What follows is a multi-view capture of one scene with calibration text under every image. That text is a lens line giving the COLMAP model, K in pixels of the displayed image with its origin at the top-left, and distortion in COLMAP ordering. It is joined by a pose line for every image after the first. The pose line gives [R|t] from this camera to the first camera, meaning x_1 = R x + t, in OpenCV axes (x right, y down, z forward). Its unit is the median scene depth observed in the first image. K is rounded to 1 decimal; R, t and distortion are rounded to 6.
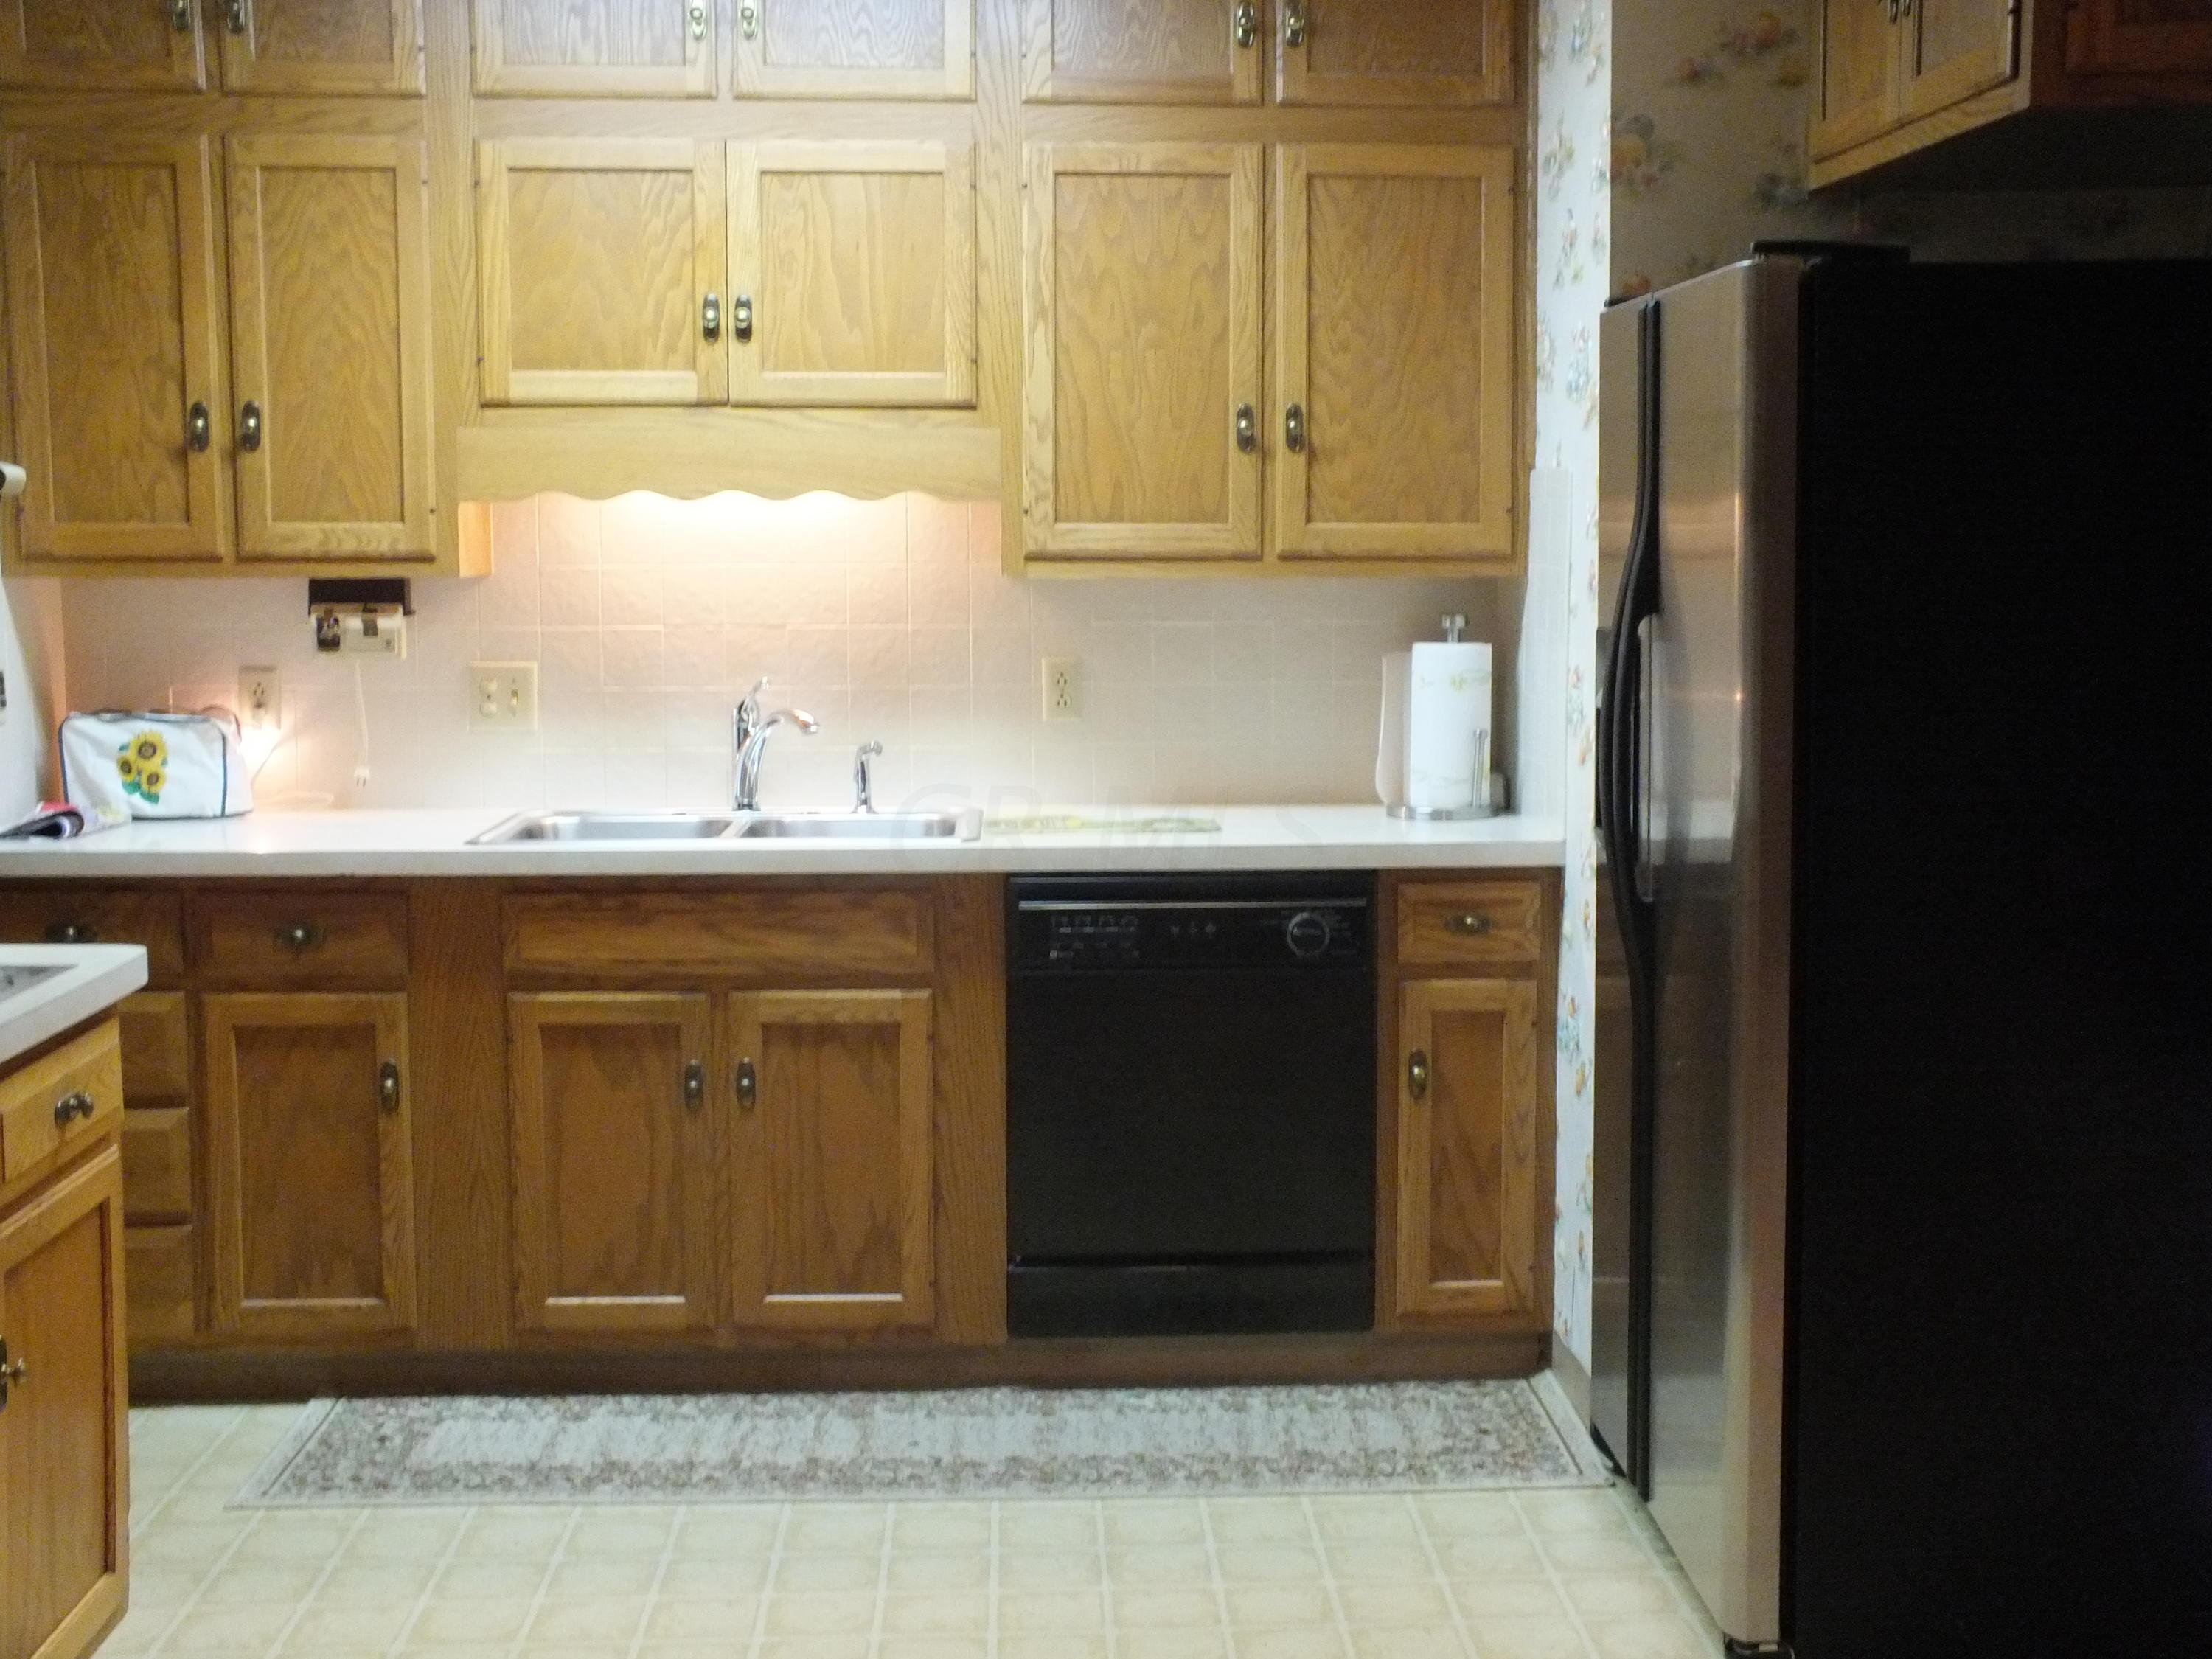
lens RADIAL K [[2849.3, 0, 1166.3], [0, 2849.3, 812.9], [0, 0, 1]] dist [-0.003747, 0.000000]
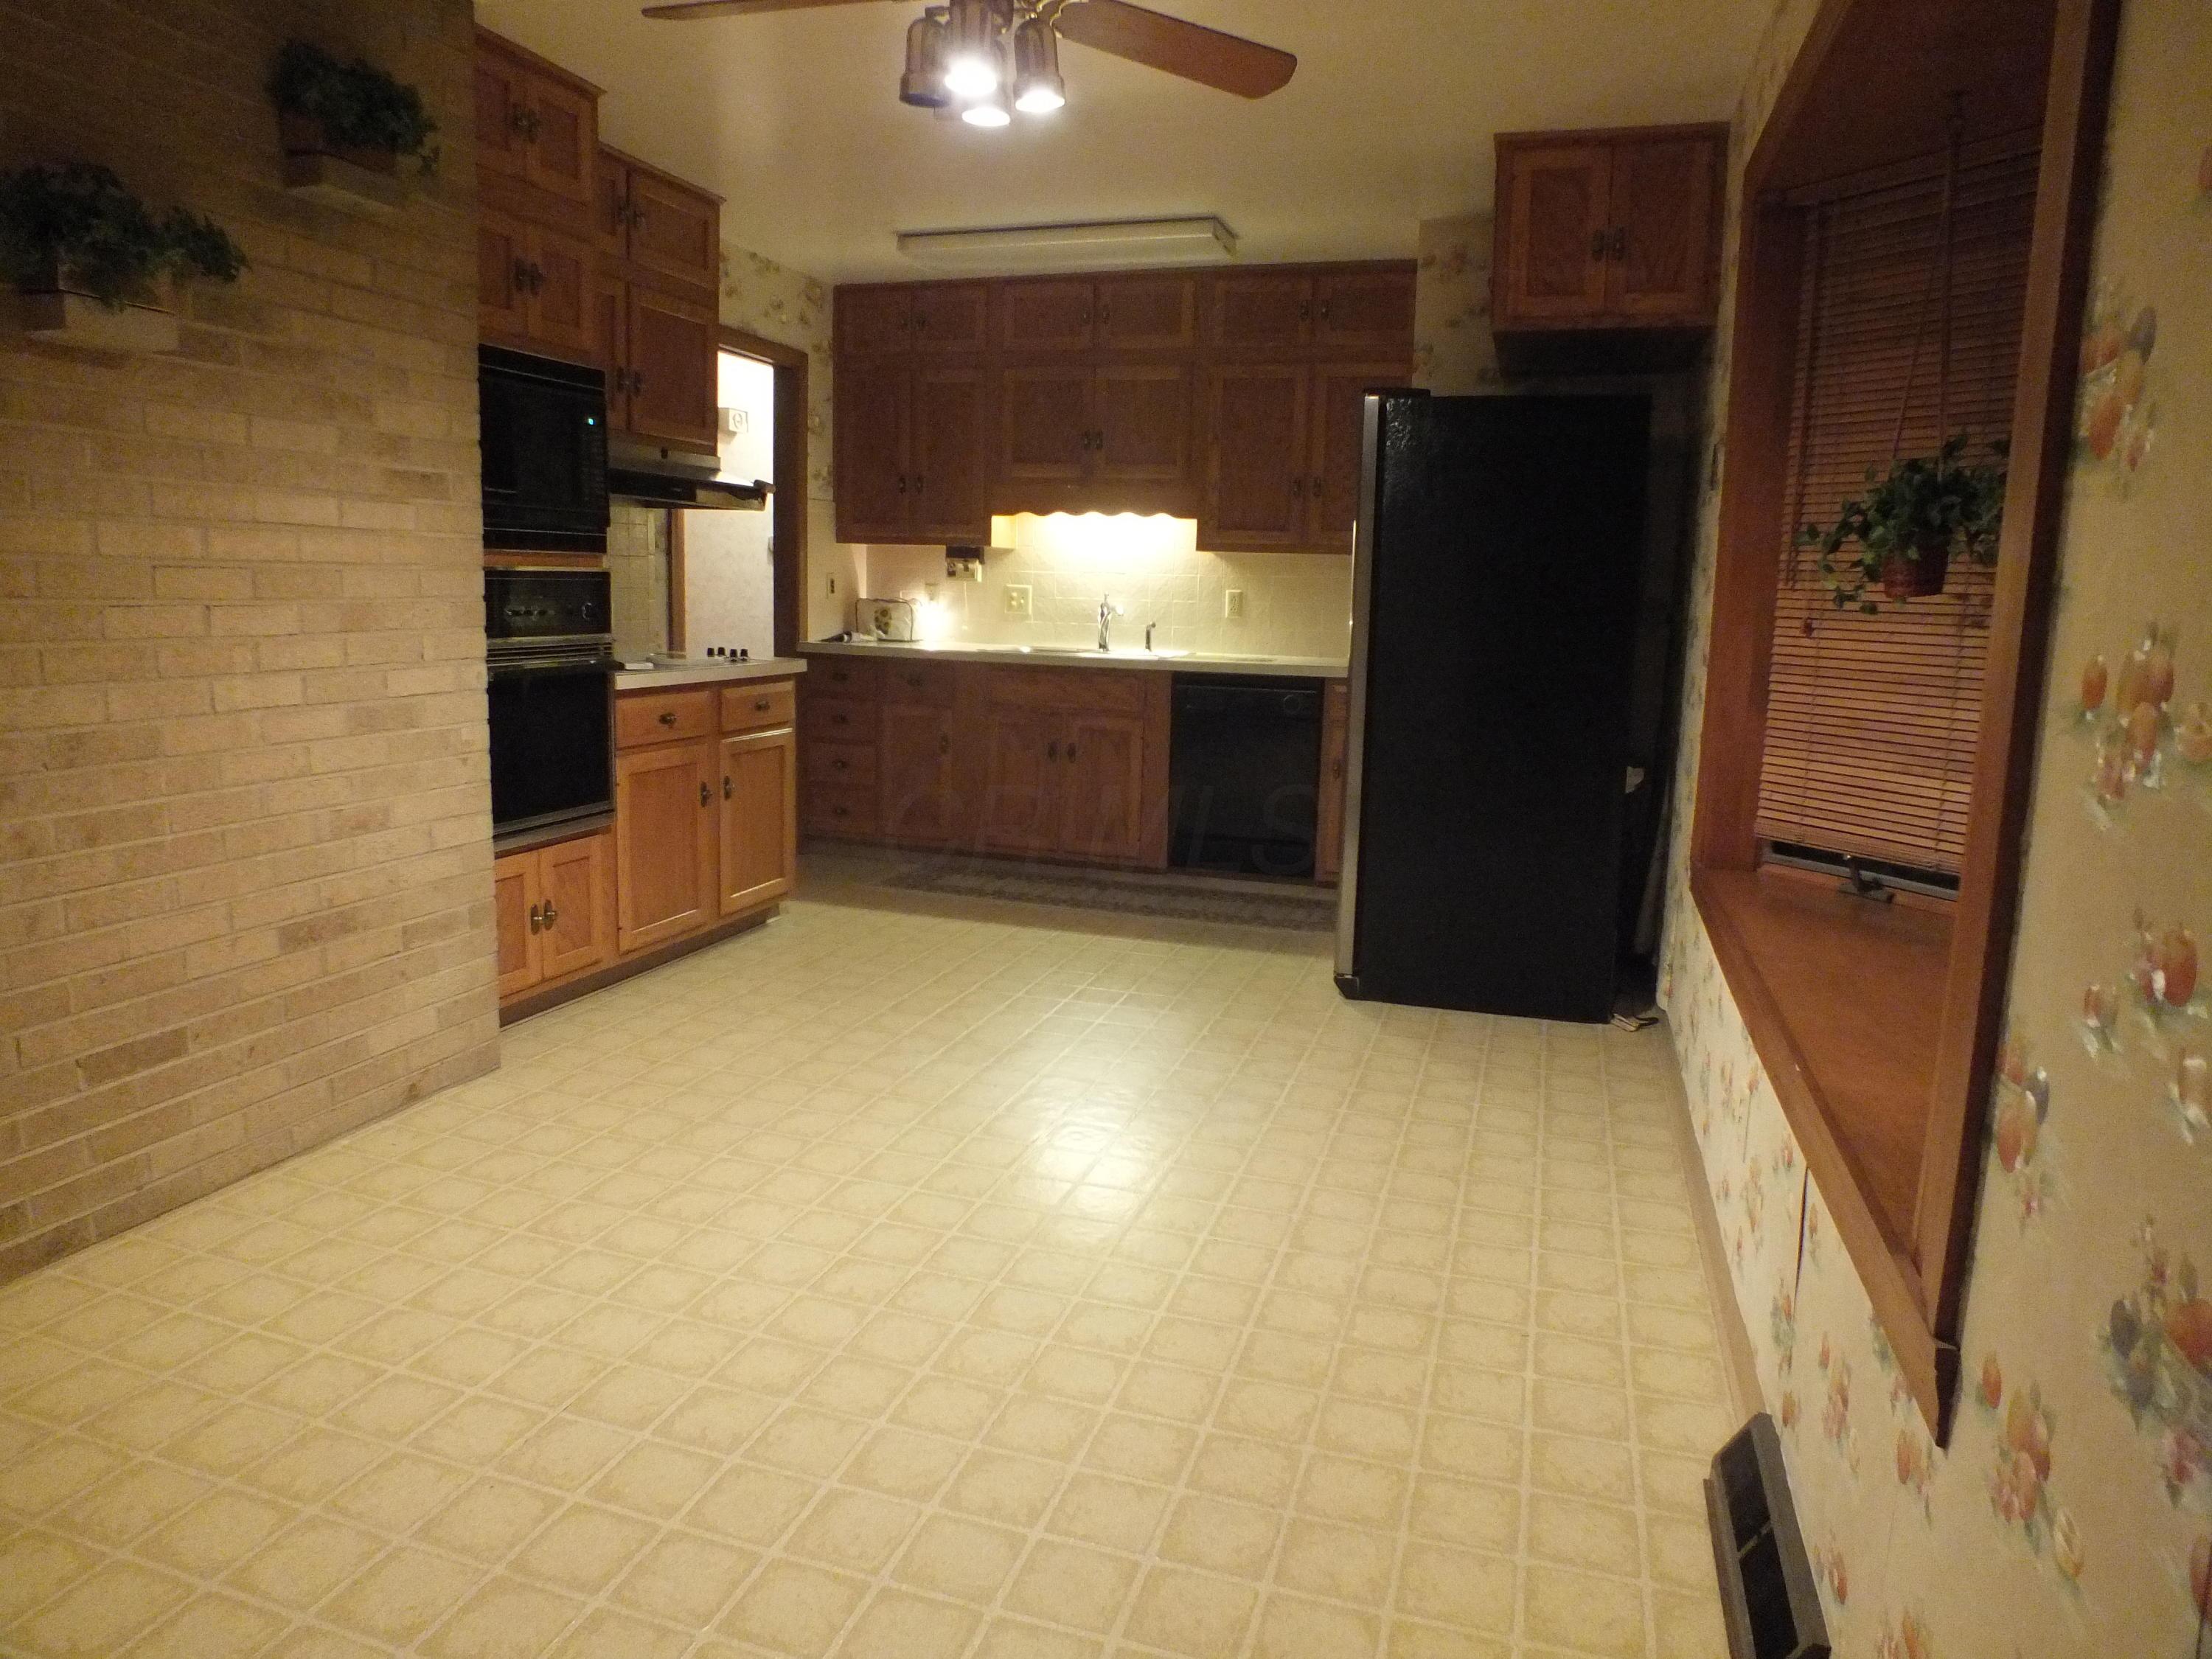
lens RADIAL K [[1462.5, 0, 1091.0], [0, 1462.5, 833.7], [0, 0, 1]] dist [-0.070801, 0.024031]
pose [[0.932118, 0.087627, -0.351393, 0.312657], [-0.066513, 0.995203, 0.071739, 0.072480], [0.355994, -0.043497, 0.933475, -0.181923]]
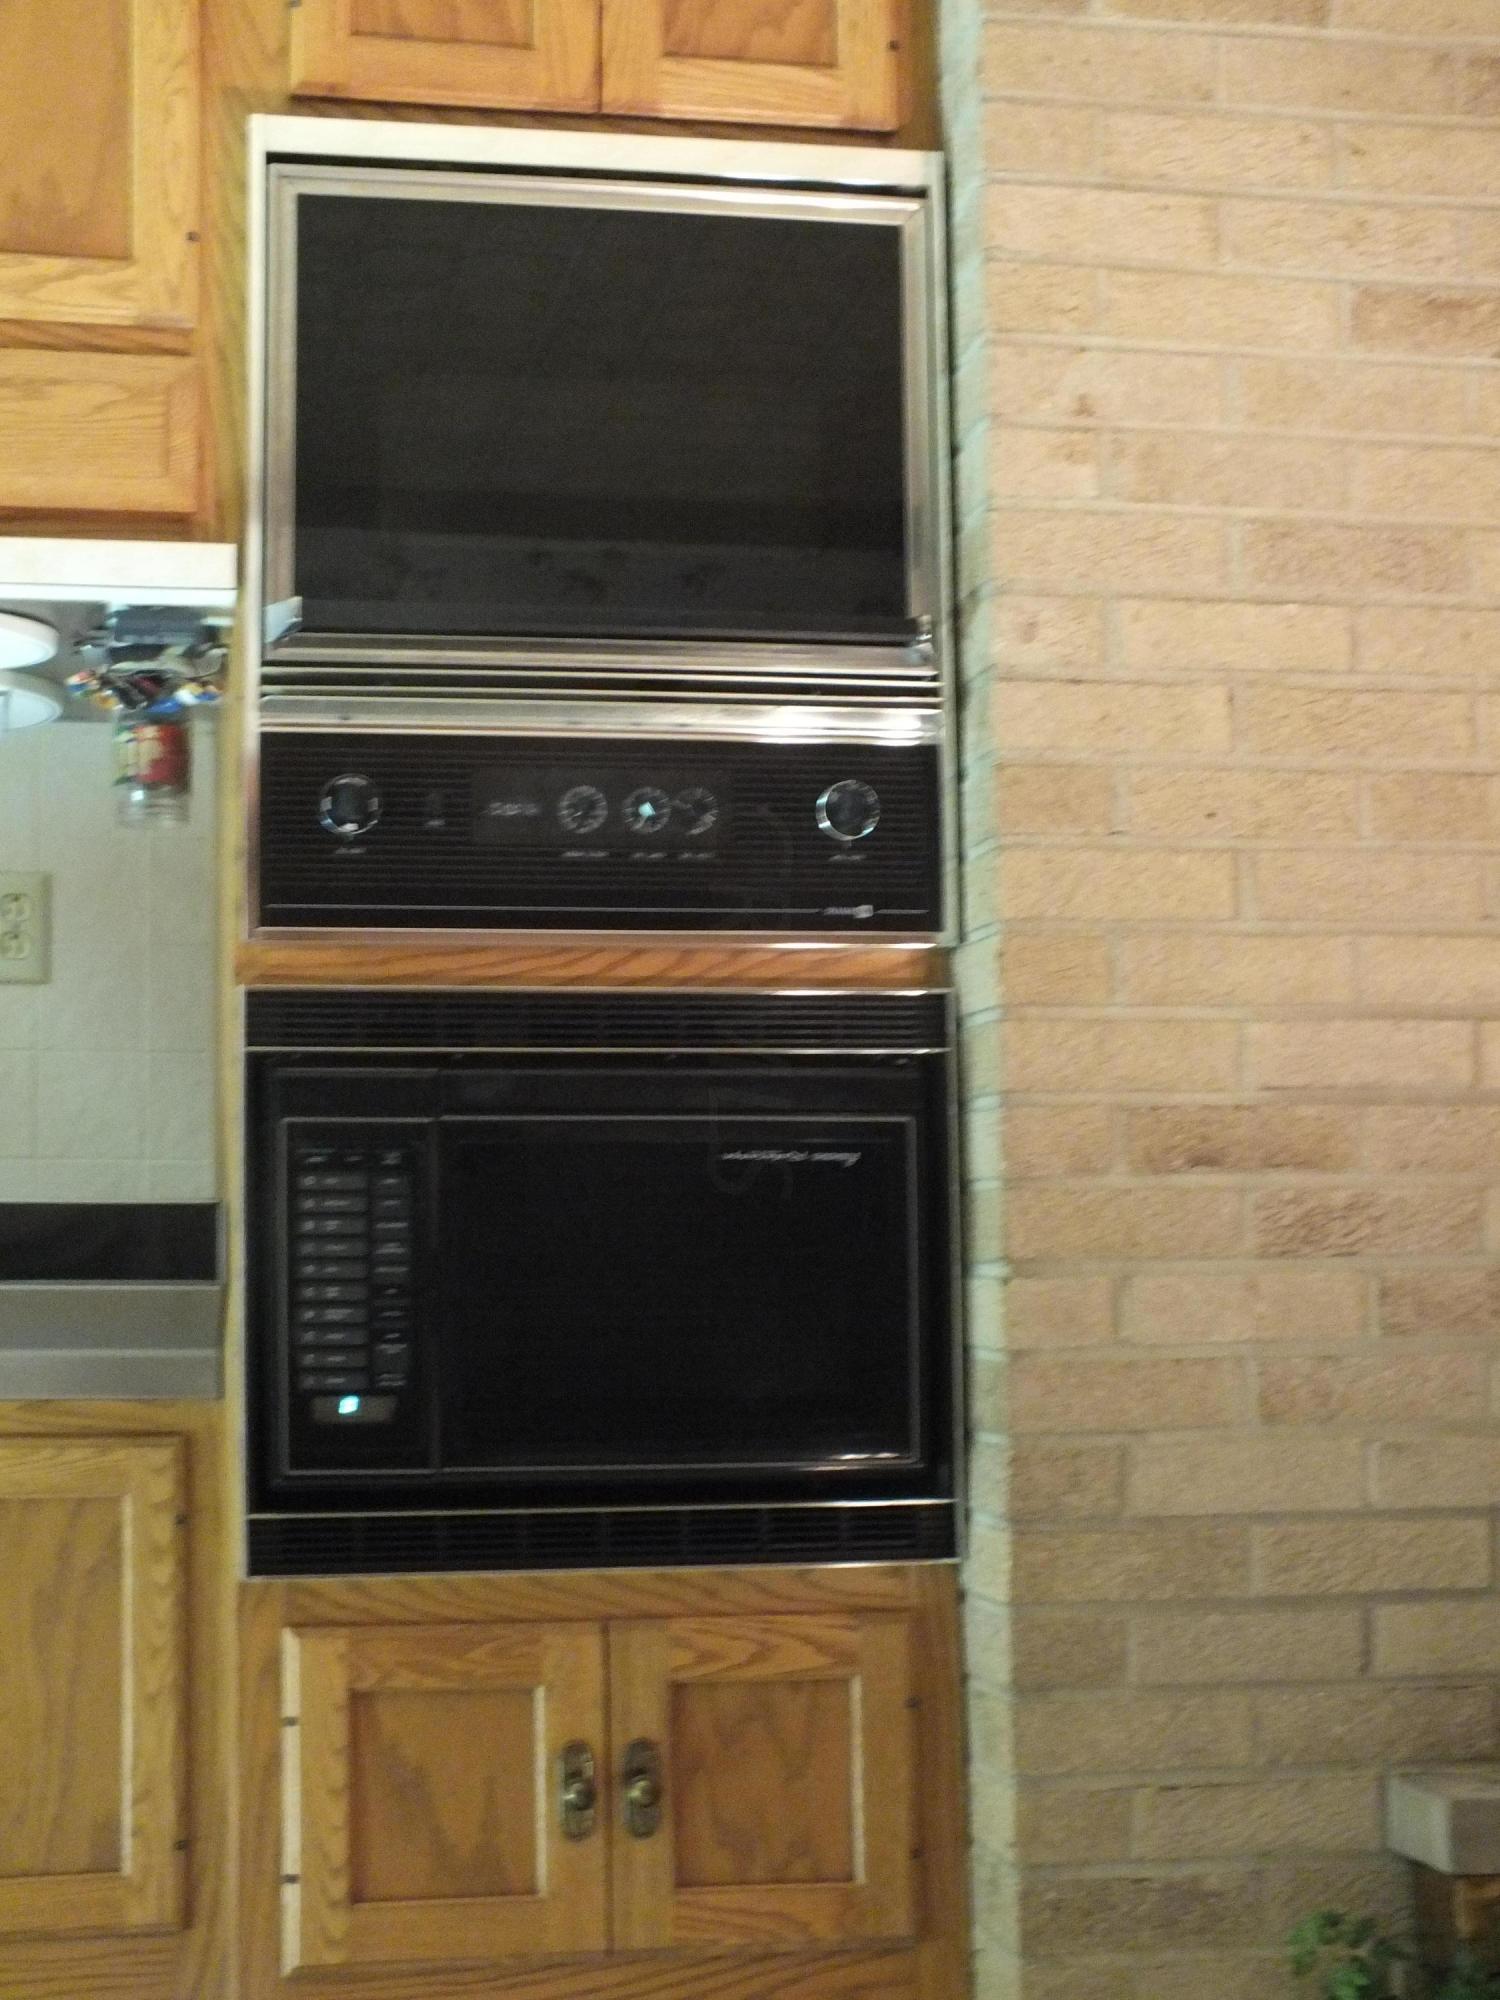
lens RADIAL K [[3032.5, 0, 749.9], [0, 3032.5, 1016.2], [0, 0, 1]] dist [-0.057826, 0.000000]
pose [[0.232935, -0.062766, -0.970465, 0.281336], [0.090845, -0.992147, 0.085973, -0.052630], [-0.968240, -0.108188, -0.225403, 0.543820]]
